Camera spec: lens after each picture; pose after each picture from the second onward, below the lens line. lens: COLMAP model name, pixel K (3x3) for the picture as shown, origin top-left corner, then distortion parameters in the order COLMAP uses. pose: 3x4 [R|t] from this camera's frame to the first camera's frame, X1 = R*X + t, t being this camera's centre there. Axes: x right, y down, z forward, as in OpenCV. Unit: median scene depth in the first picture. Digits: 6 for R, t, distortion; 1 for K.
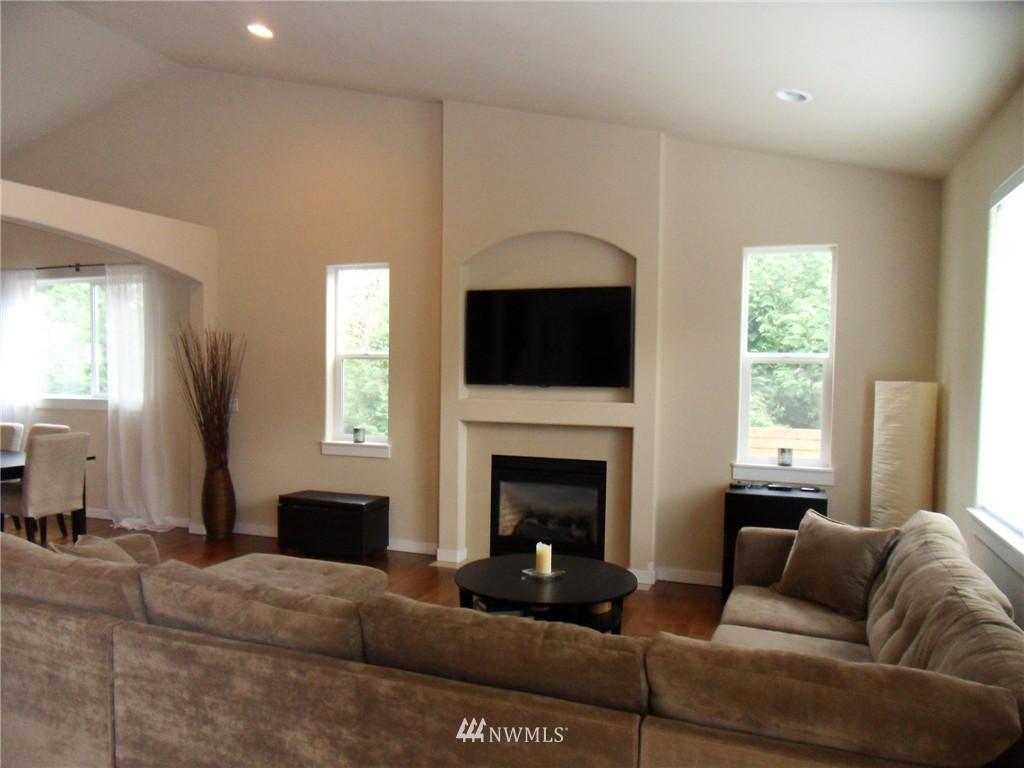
lens RADIAL K [[765.0, 0, 492.1], [0, 765.0, 385.3], [0, 0, 1]] dist [-0.004232, 0.005976]
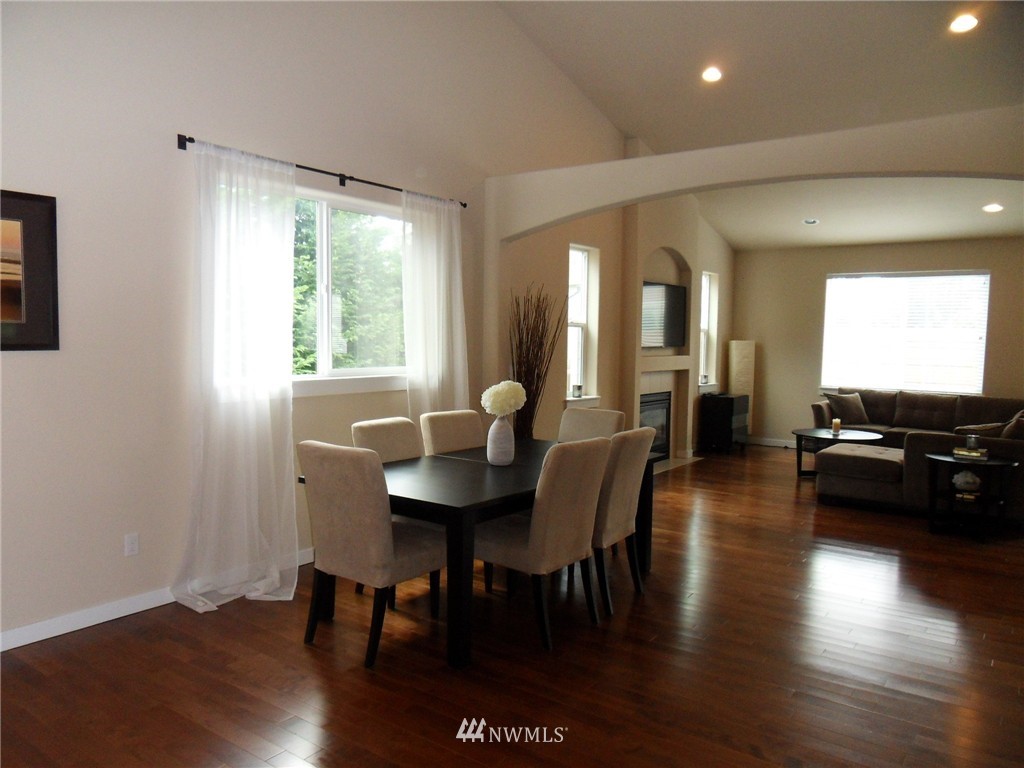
lens RADIAL K [[765.0, 0, 492.1], [0, 765.0, 385.3], [0, 0, 1]] dist [-0.004232, 0.005976]
pose [[0.259498, -0.077722, 0.962611, -1.518379], [-0.006388, 0.996596, 0.082188, -0.045488], [-0.965722, -0.027477, 0.258118, 0.933956]]
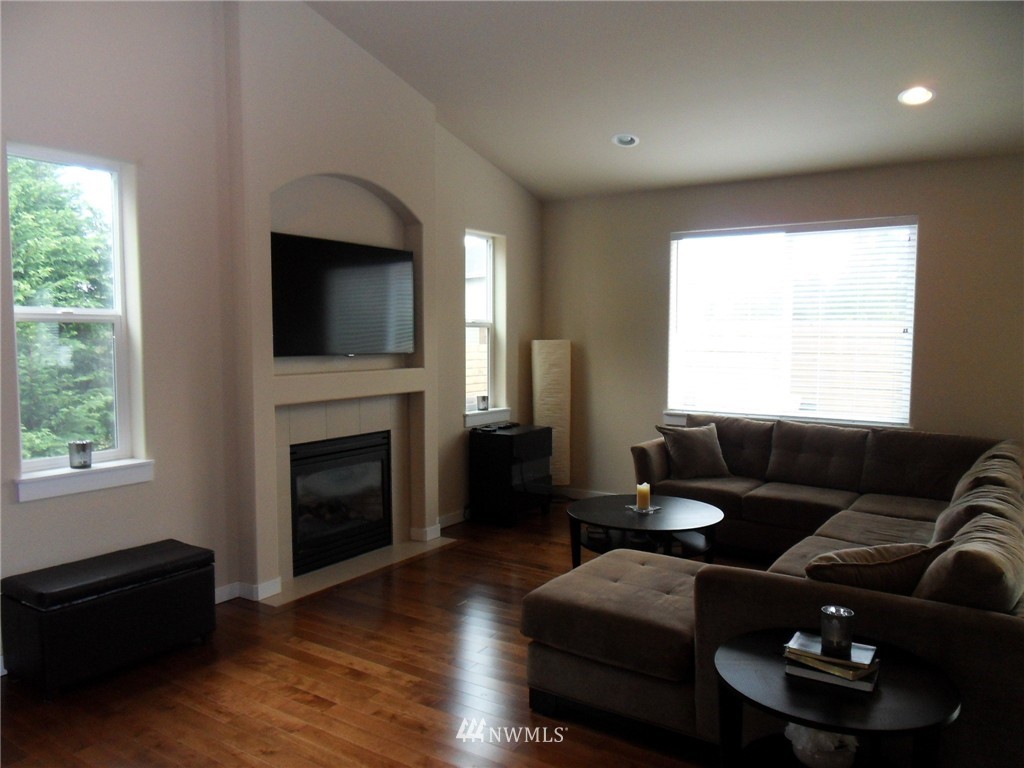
lens RADIAL K [[754.5, 0, 497.7], [0, 754.5, 387.5], [0, 0, 1]] dist [-0.022986, -0.002313]
pose [[0.219043, -0.085848, 0.971931, -0.727997], [0.008829, 0.996255, 0.086007, -0.033325], [-0.975675, -0.010258, 0.218981, 0.651206]]
